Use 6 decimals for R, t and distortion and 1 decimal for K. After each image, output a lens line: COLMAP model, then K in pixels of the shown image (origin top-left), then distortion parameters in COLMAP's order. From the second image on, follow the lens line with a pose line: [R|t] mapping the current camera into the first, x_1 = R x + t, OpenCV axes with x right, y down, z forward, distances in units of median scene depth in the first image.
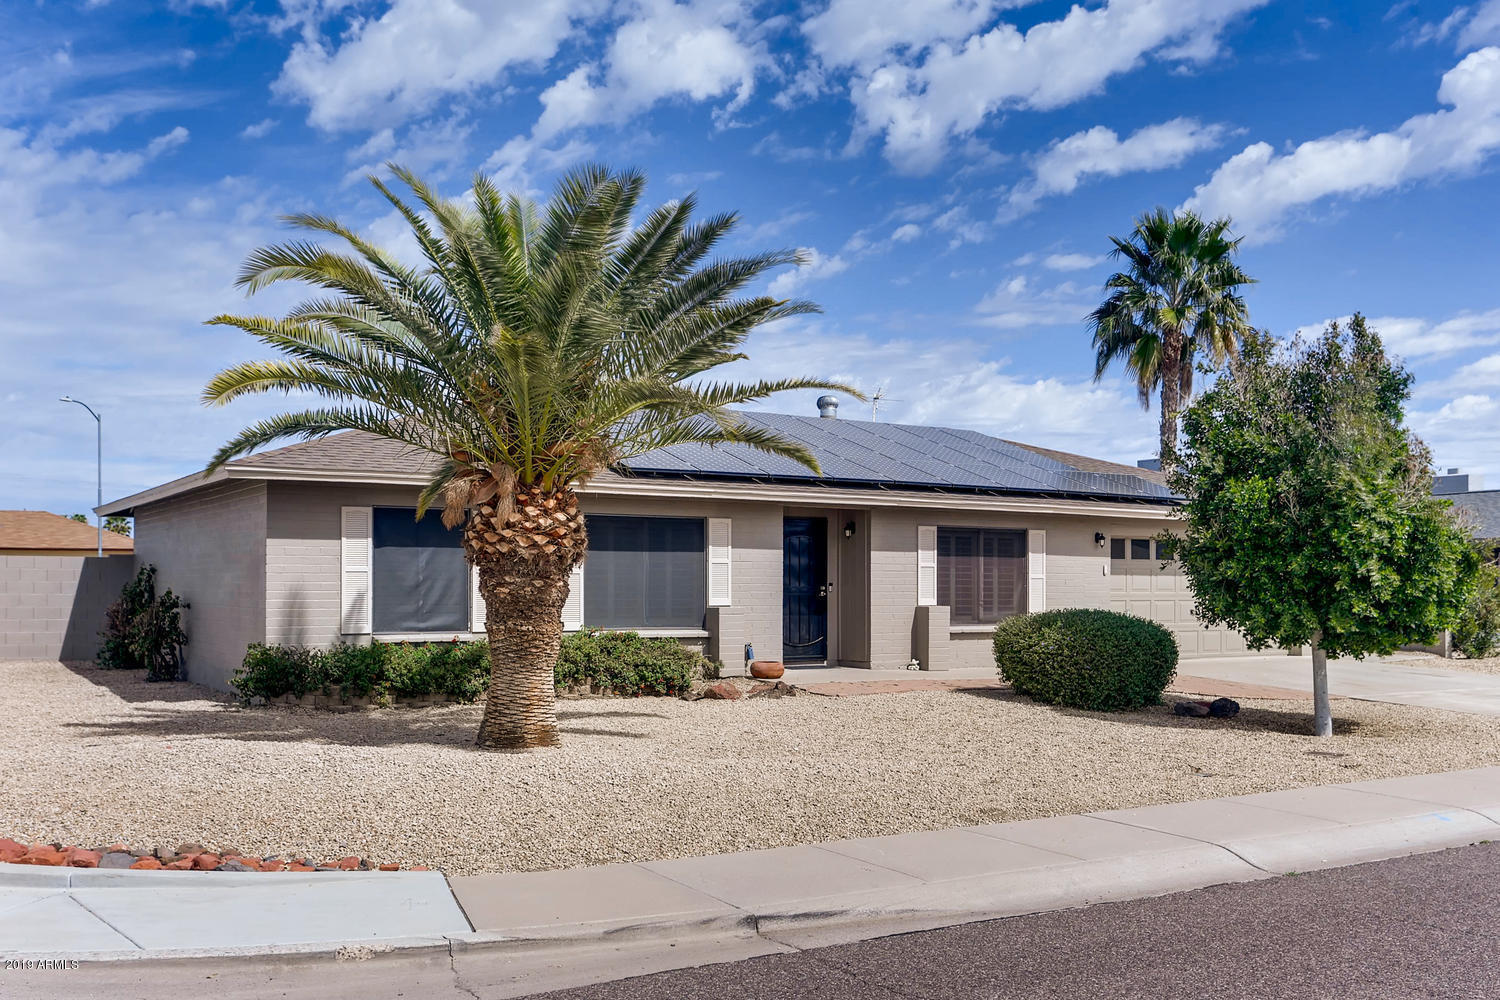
lens RADIAL K [[1386.9, 0, 752.1], [0, 1386.9, 575.9], [0, 0, 1]] dist [-0.000561, 0.000672]
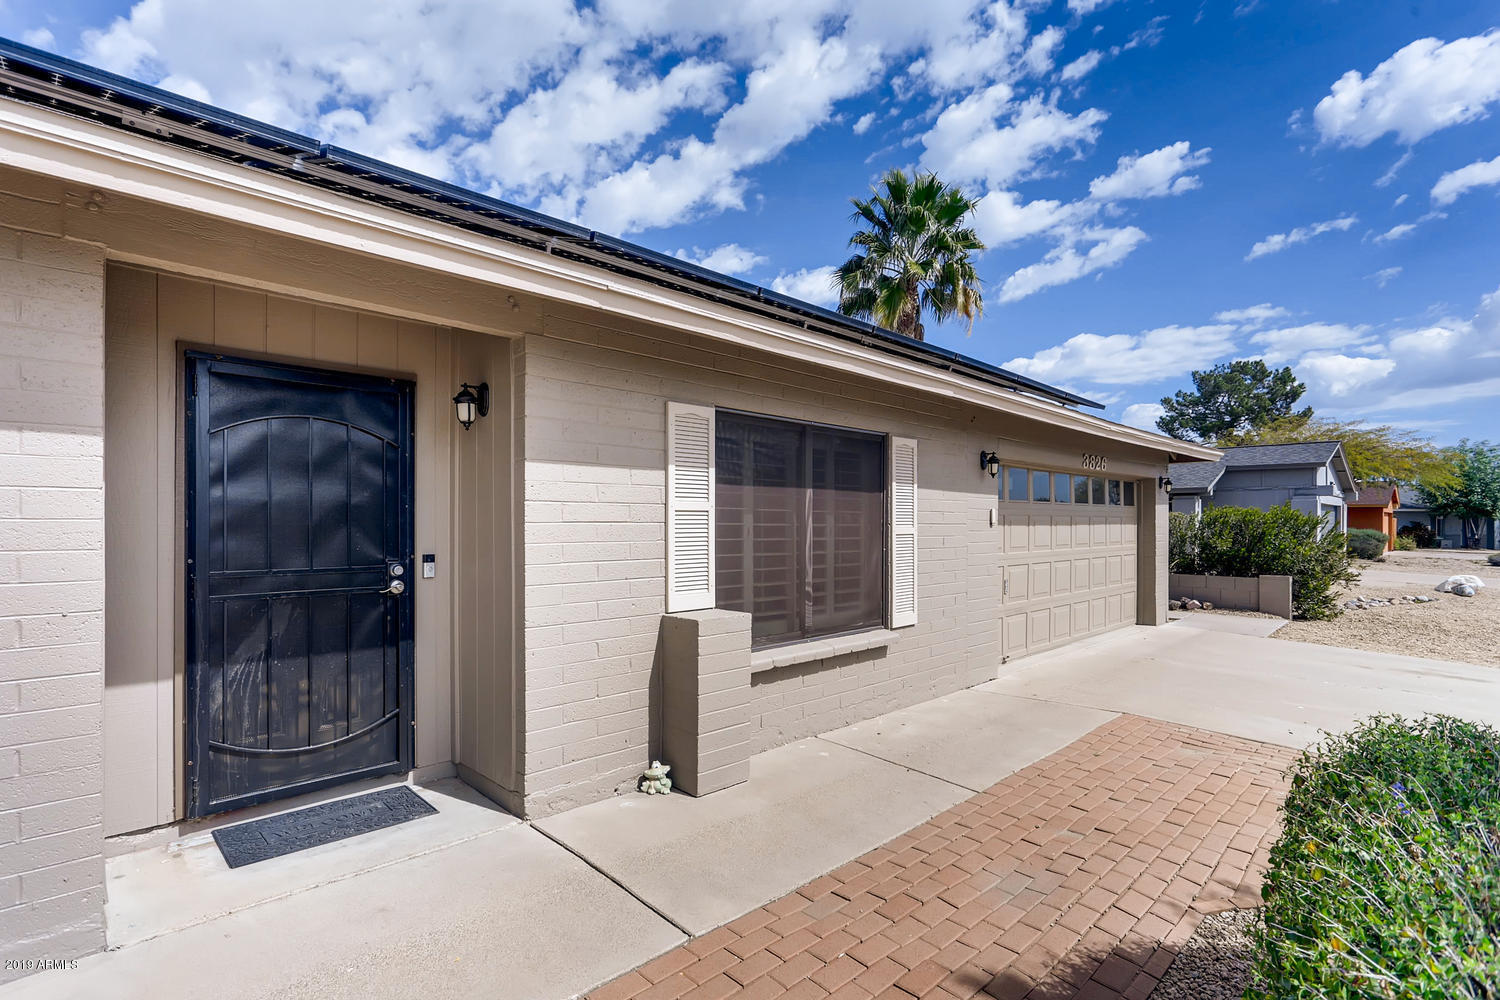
lens RADIAL K [[730.8, 0, 746.6], [0, 730.8, 514.9], [0, 0, 1]] dist [-0.012094, 0.000114]
pose [[0.975143, 0.000518, 0.221574, 0.093625], [0.000265, 0.999994, -0.003506, -0.004404], [-0.221574, 0.003478, 0.975137, 0.778457]]
